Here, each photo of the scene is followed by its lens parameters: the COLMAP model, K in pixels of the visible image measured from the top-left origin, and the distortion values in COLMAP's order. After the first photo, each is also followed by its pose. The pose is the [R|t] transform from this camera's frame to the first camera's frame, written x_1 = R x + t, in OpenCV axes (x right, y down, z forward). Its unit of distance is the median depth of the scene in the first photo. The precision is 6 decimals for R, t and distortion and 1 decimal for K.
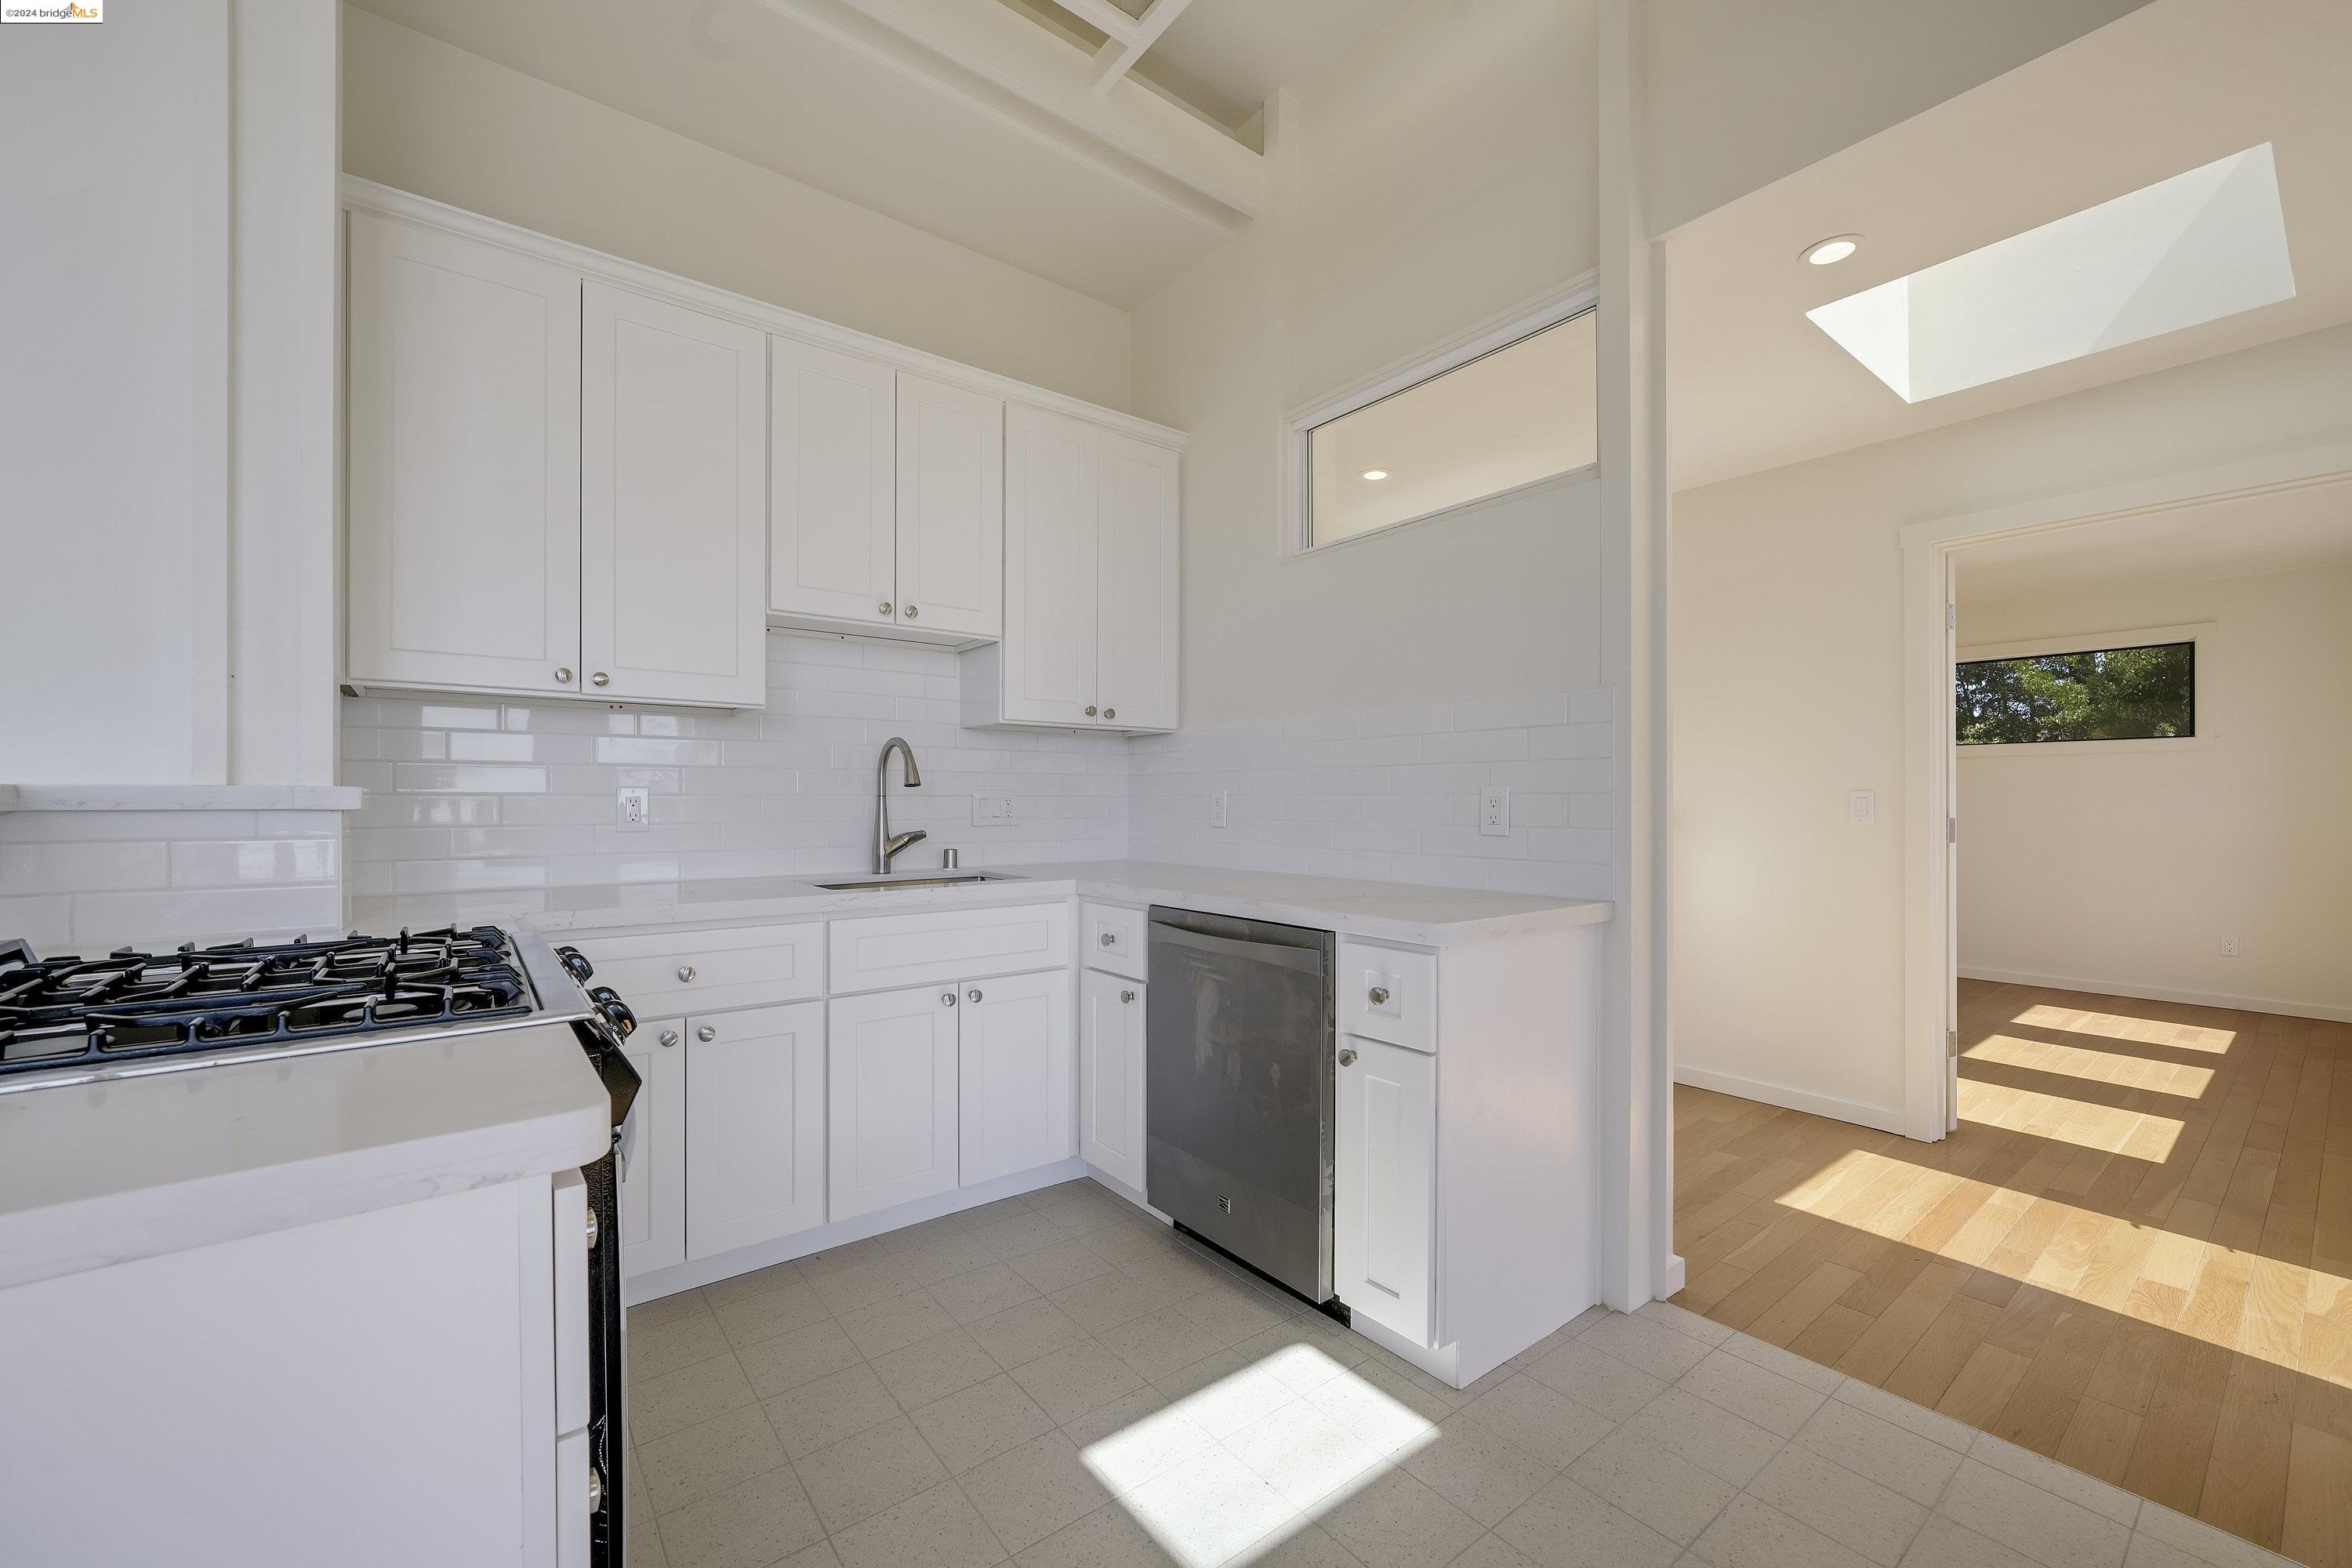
lens RADIAL K [[923.2, 0, 1176.0], [0, 923.2, 784.0], [0, 0, 1]] dist [-0.000903, -0.000033]
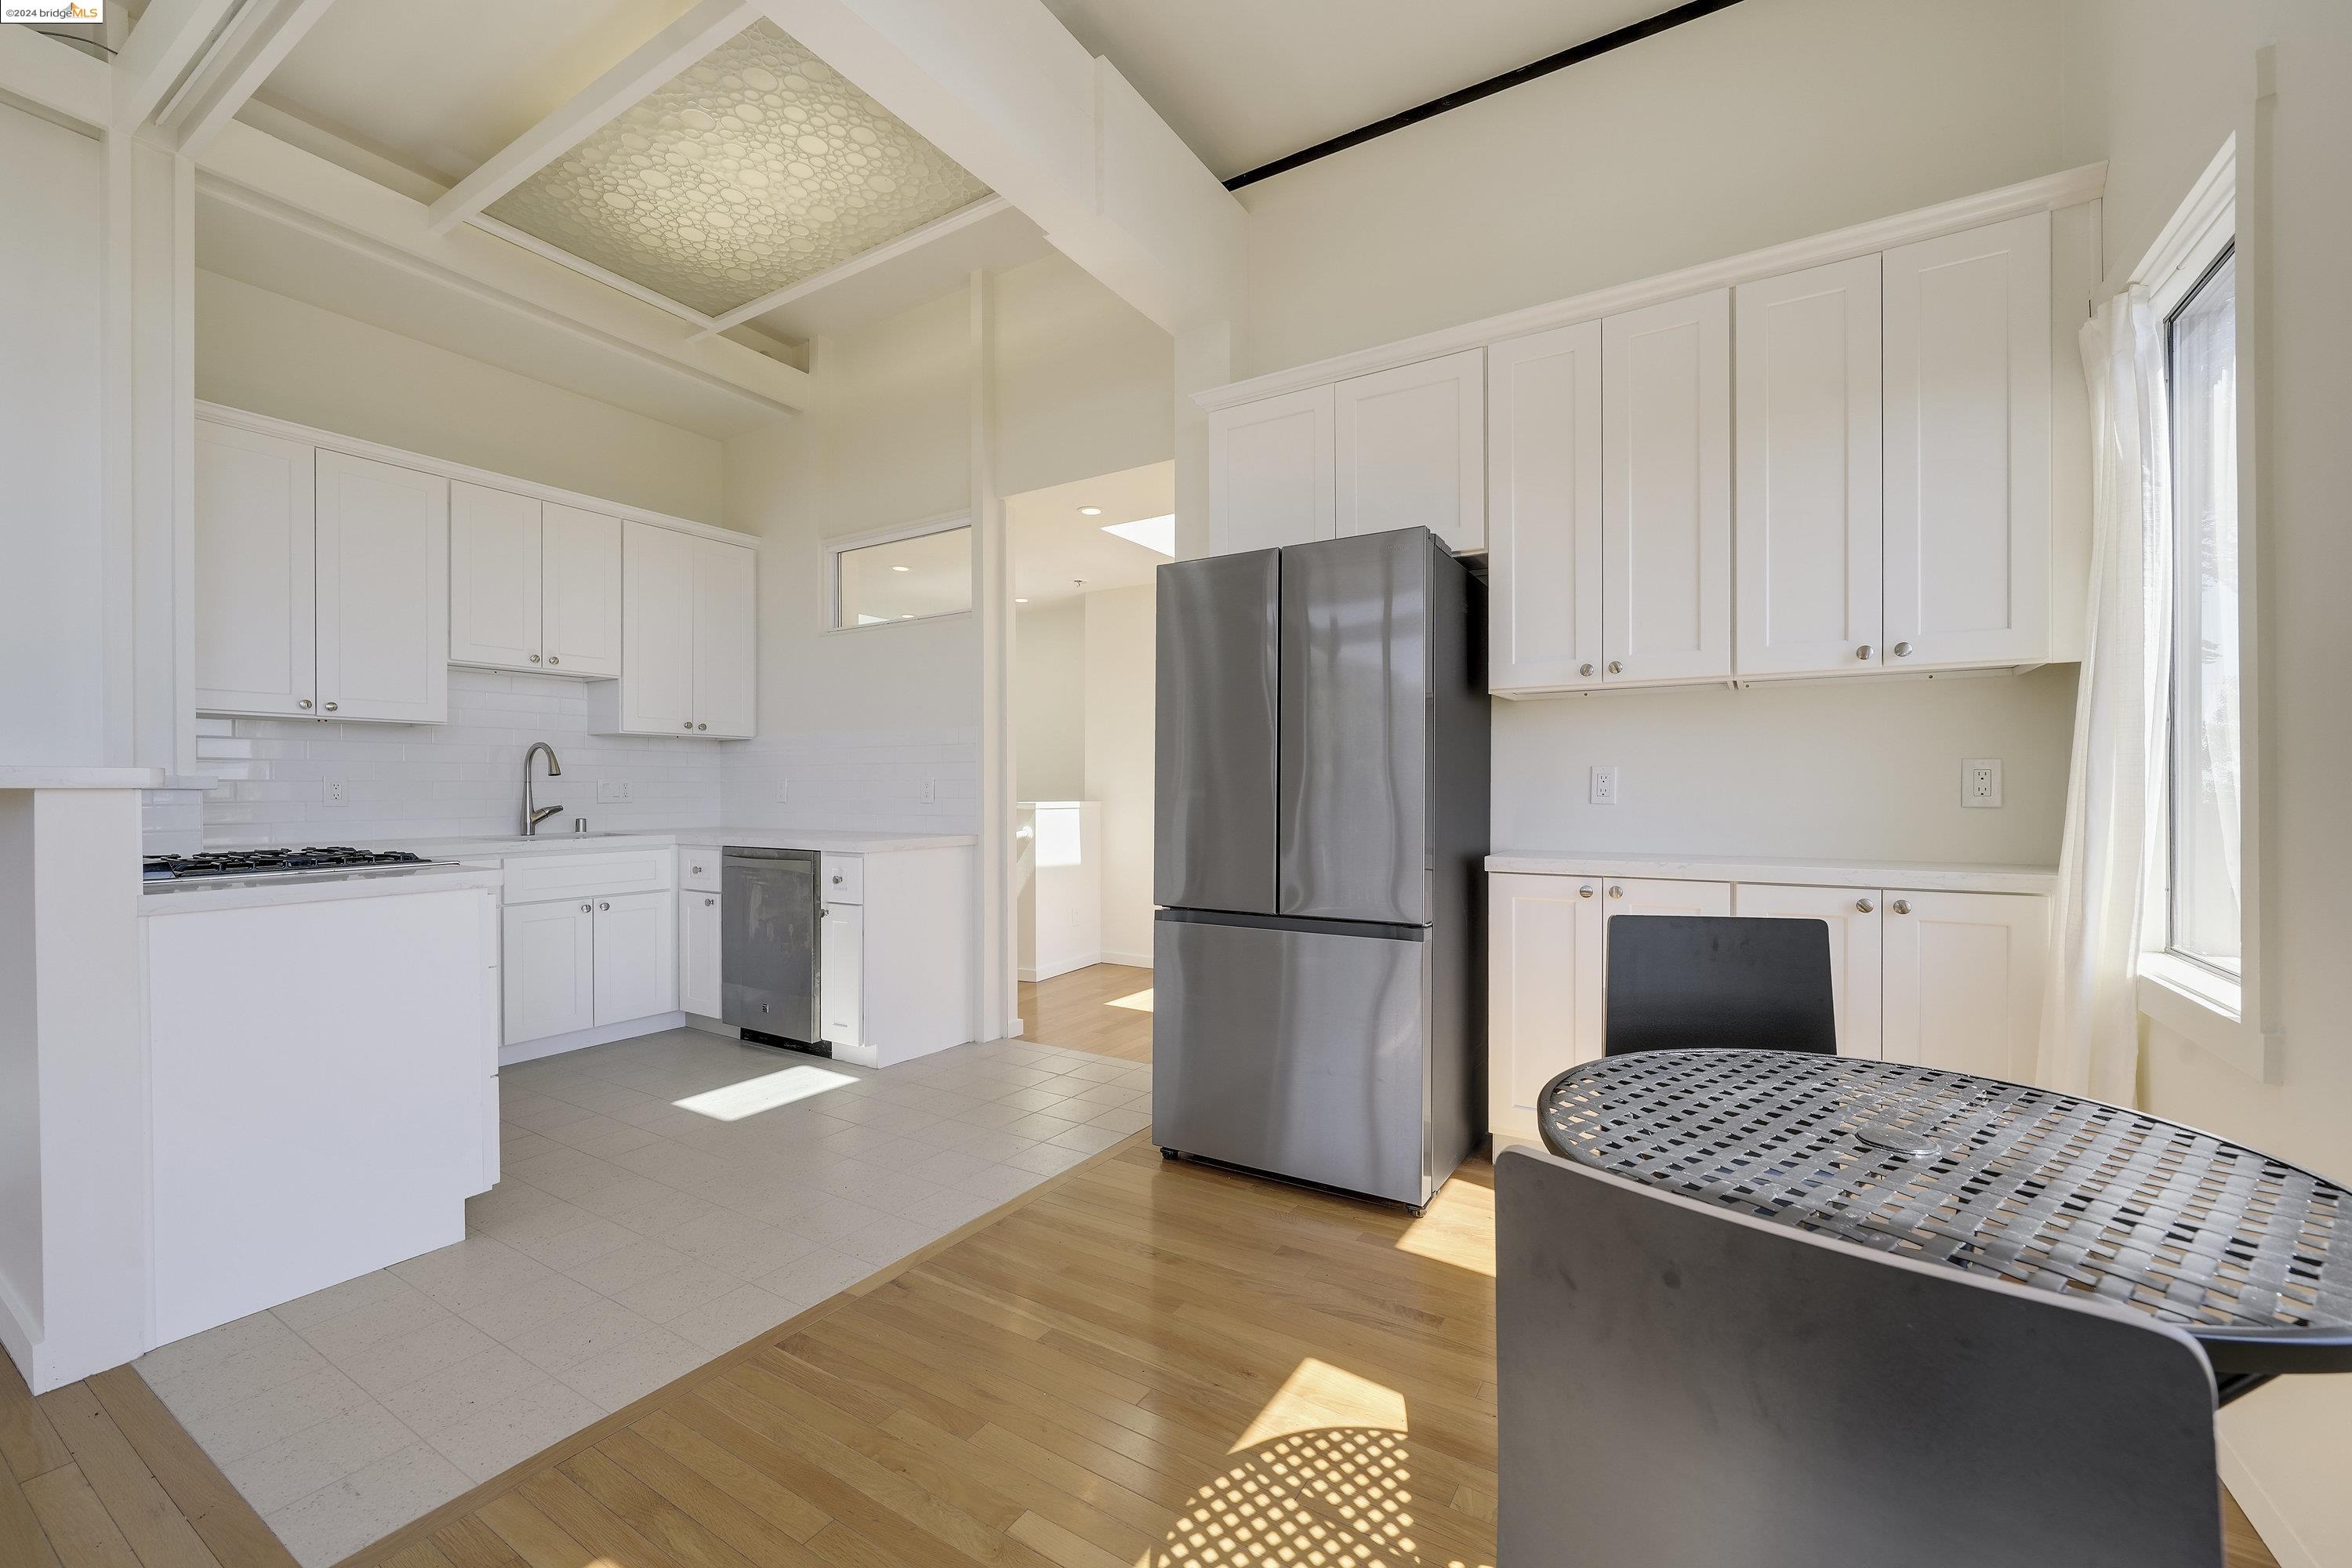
lens RADIAL K [[973.4, 0, 1176.0], [0, 973.4, 784.0], [0, 0, 1]] dist [0.000993, 0.000071]
pose [[0.940571, -0.000668, 0.339596, 0.139709], [-0.003296, 0.999933, 0.011095, -0.005202], [-0.339580, -0.011555, 0.940506, -0.912397]]
